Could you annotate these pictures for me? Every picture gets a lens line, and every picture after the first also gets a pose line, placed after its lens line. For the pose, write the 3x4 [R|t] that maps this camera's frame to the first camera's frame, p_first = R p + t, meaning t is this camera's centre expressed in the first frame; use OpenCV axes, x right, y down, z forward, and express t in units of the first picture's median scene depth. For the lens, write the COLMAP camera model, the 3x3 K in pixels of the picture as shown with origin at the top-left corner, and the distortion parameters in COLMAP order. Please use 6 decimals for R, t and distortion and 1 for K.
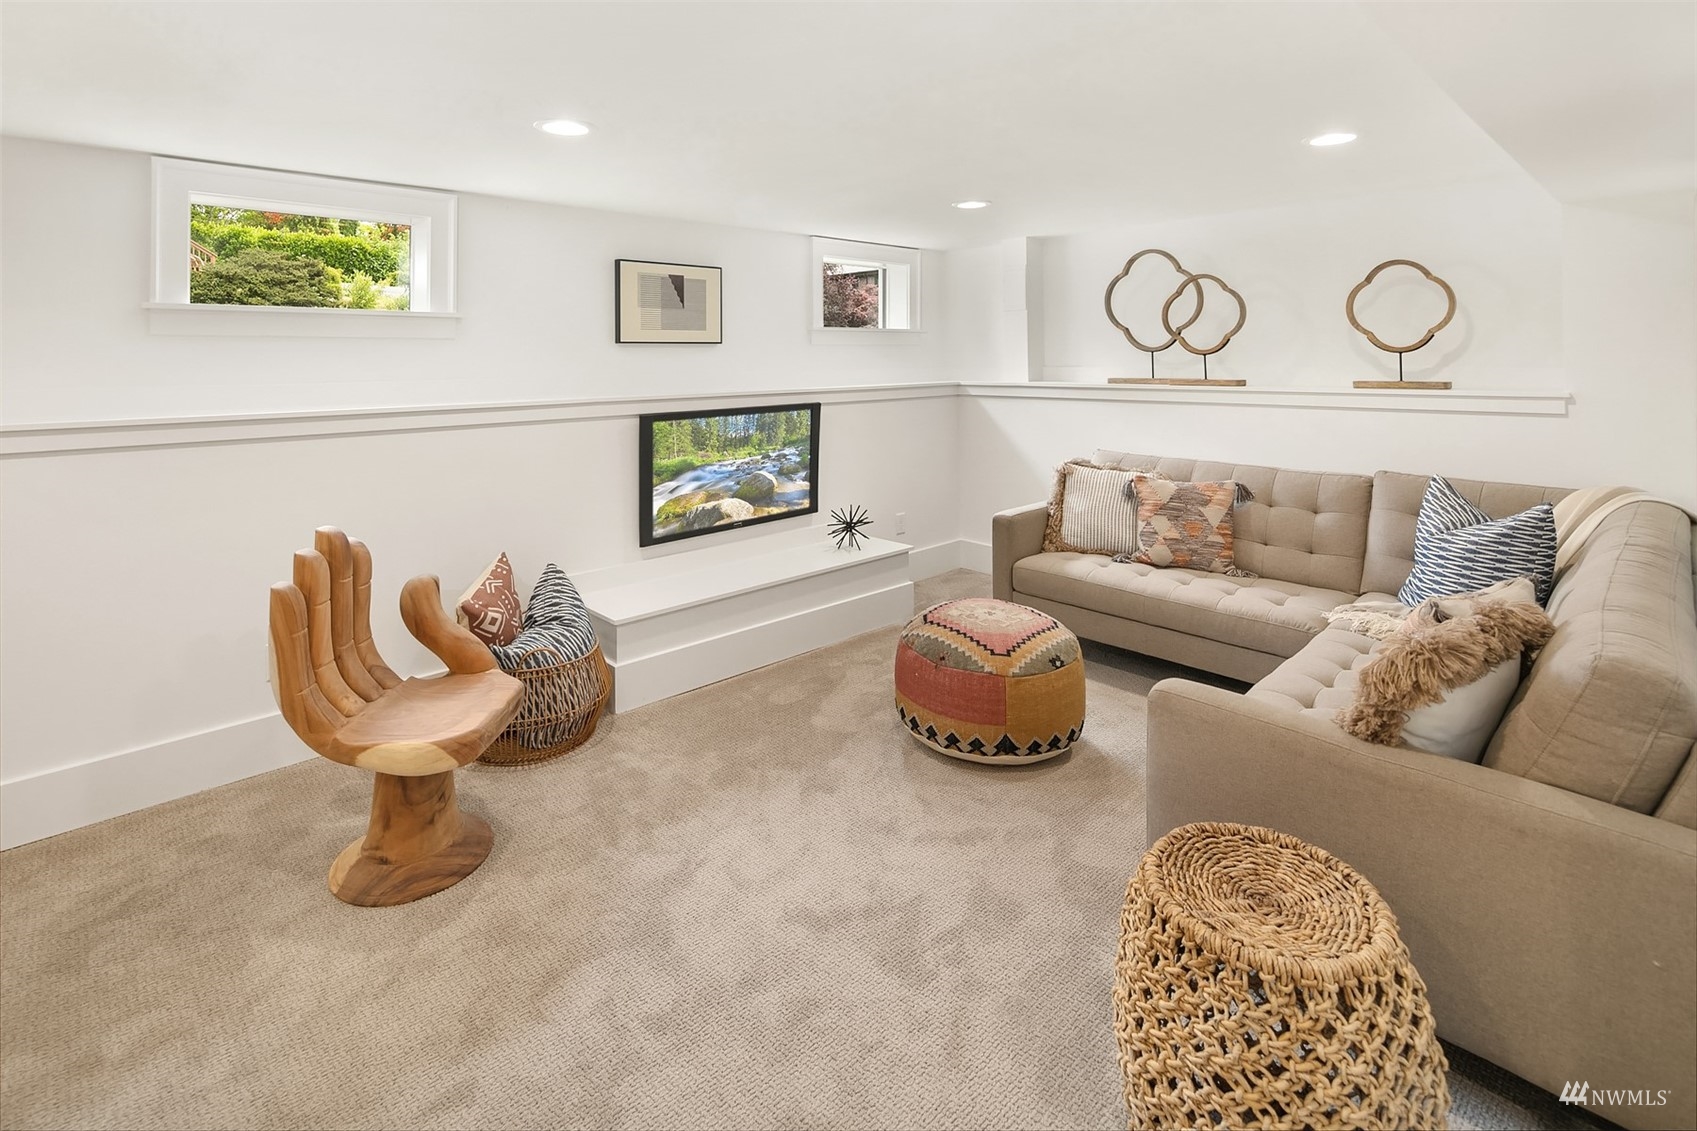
lens RADIAL K [[830.0, 0, 848.4], [0, 830.0, 396.7], [0, 0, 1]] dist [-0.000483, -0.000634]
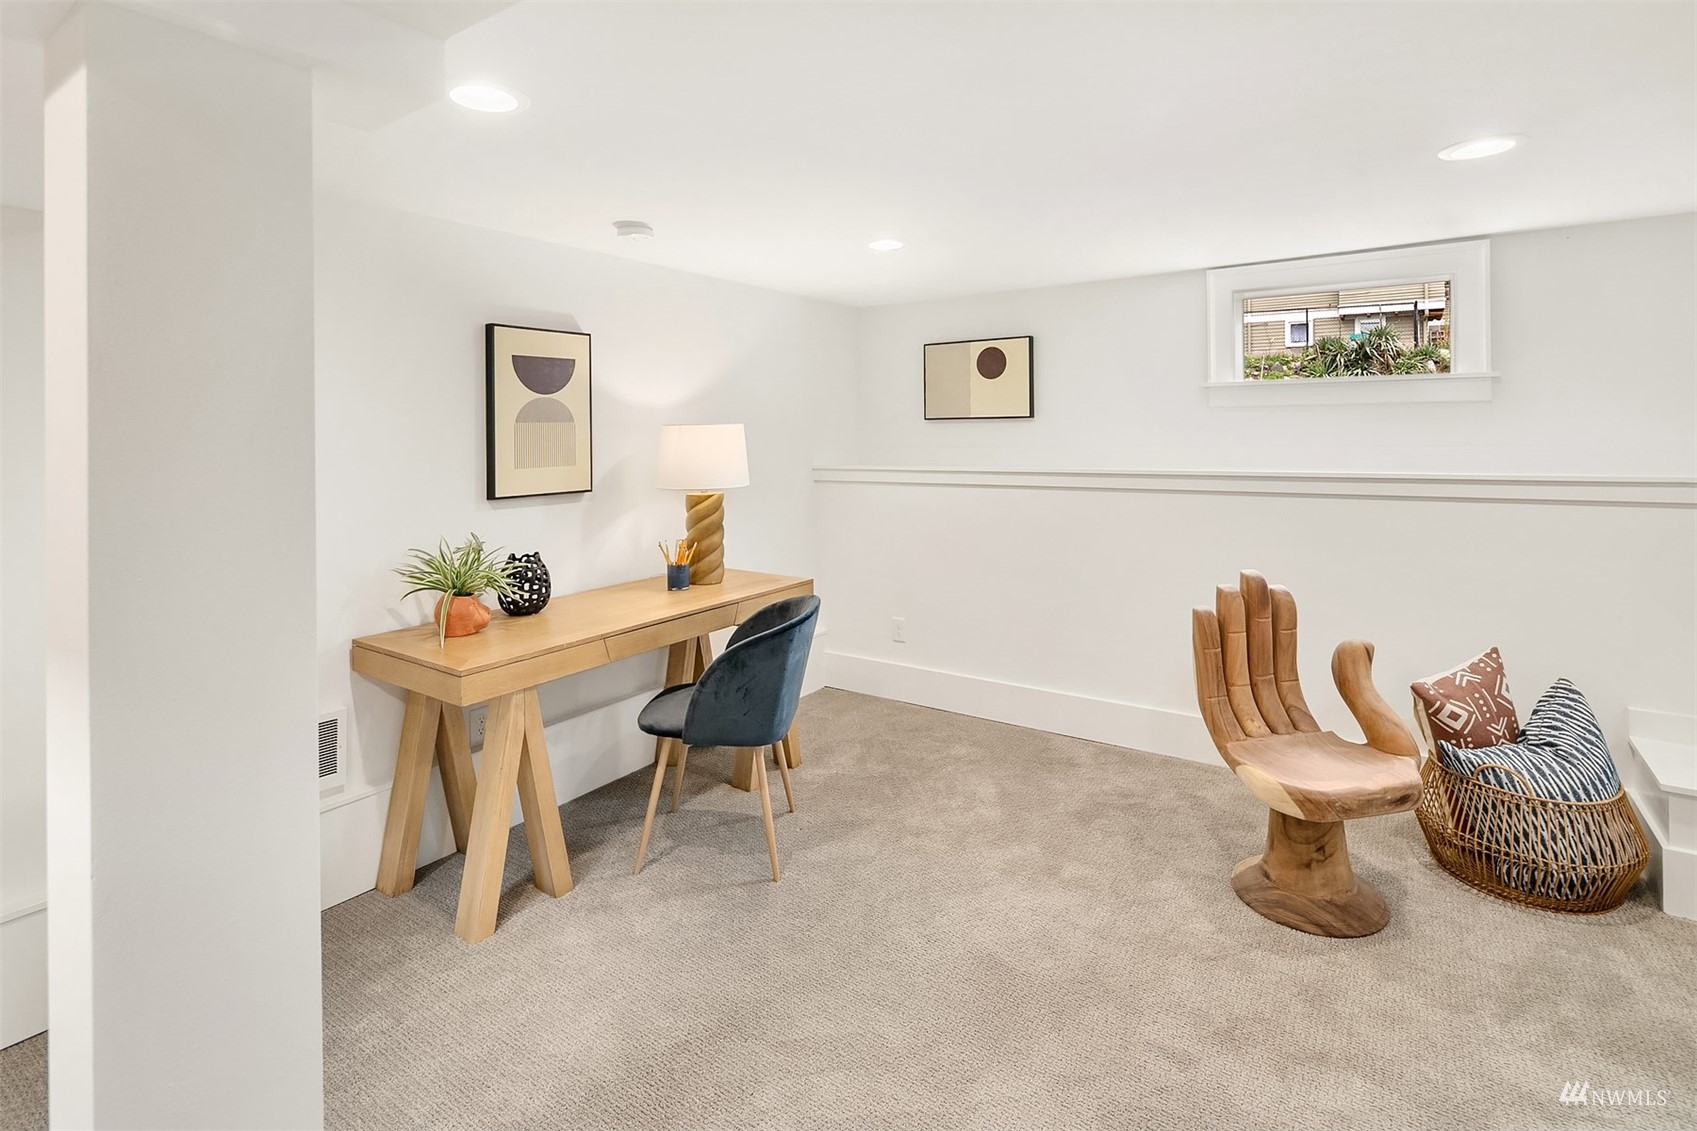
lens RADIAL K [[818.0, 0, 850.9], [0, 818.0, 506.6], [0, 0, 1]] dist [-0.000145, 0.000005]
pose [[0.199687, 0.089783, -0.975738, 0.347993], [-0.041773, 0.995668, 0.083068, -0.002521], [0.978969, 0.024172, 0.202572, 0.210760]]
